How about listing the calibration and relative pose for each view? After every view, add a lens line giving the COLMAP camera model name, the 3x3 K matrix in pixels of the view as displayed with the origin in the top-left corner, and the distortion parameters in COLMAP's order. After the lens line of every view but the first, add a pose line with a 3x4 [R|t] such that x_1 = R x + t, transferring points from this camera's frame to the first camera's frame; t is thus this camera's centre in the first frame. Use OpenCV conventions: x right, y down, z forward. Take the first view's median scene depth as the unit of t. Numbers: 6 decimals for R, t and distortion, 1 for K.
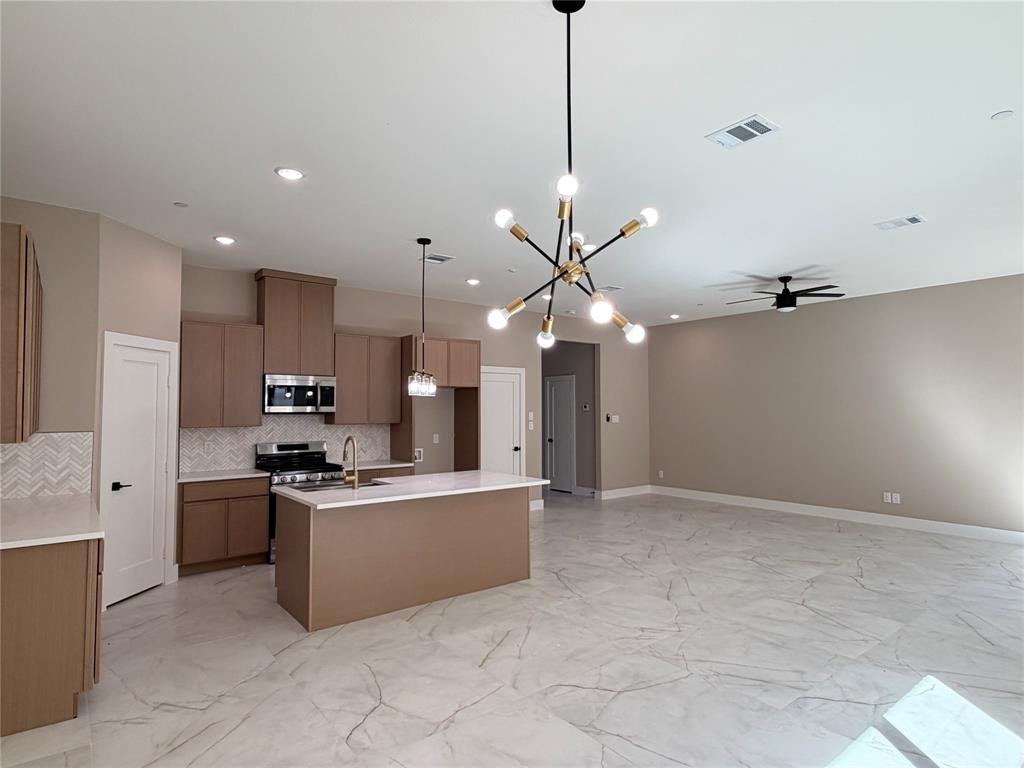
lens RADIAL K [[567.3, 0, 510.2], [0, 567.3, 387.0], [0, 0, 1]] dist [-0.002798, 0.002176]
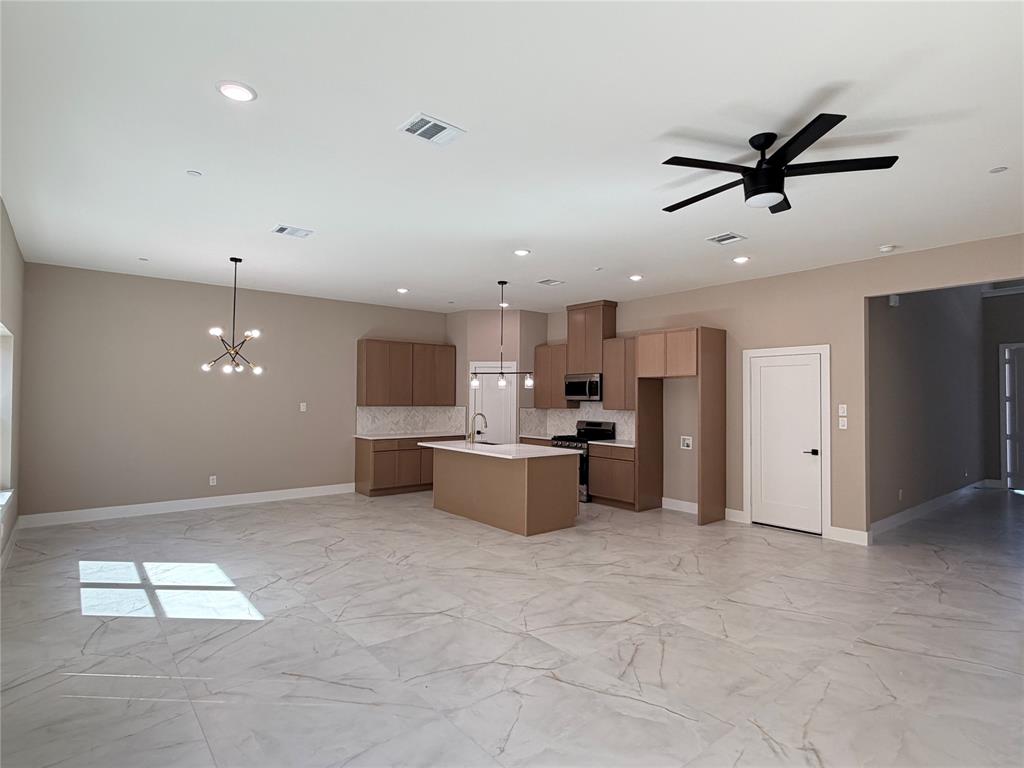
lens RADIAL K [[540.9, 0, 508.6], [0, 540.9, 381.2], [0, 0, 1]] dist [-0.000206, -0.000862]
pose [[0.012065, -0.028985, -0.999507, 1.462085], [0.029880, 0.999144, -0.028614, 0.044952], [0.999481, -0.029520, 0.012921, 1.166647]]
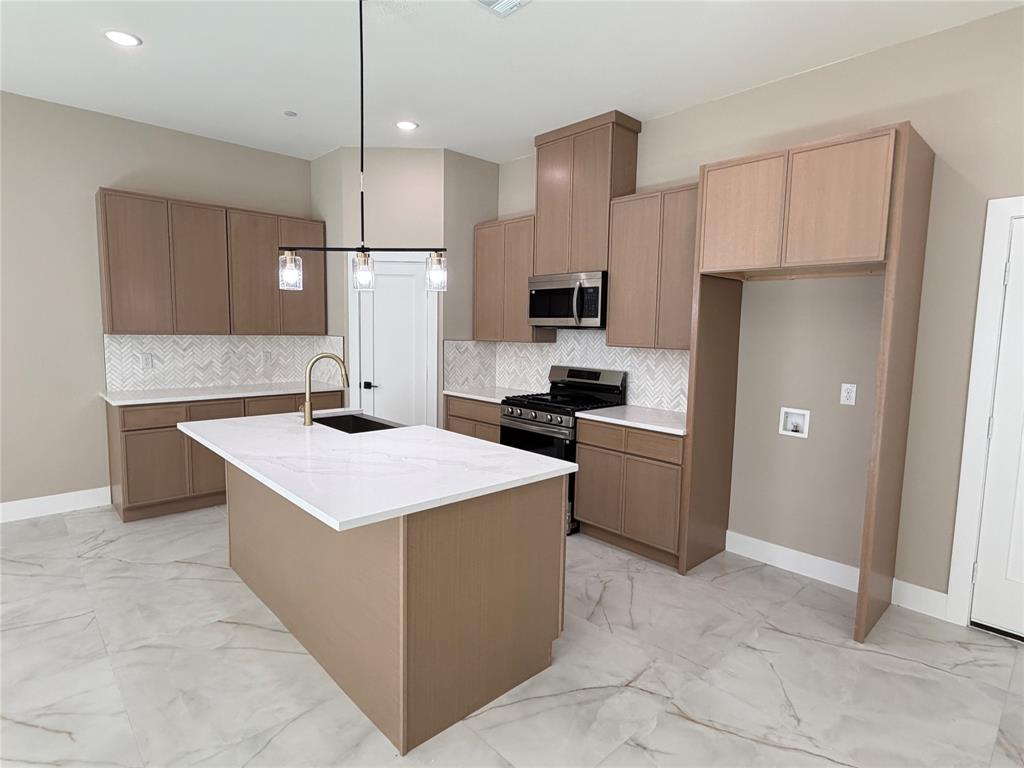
lens RADIAL K [[540.9, 0, 511.6], [0, 540.9, 382.5], [0, 0, 1]] dist [-0.000206, -0.000862]
pose [[0.088871, 0.104708, -0.990524, 0.459261], [0.018679, 0.994109, 0.106763, 0.060099], [0.995868, -0.027990, 0.086392, 1.278375]]
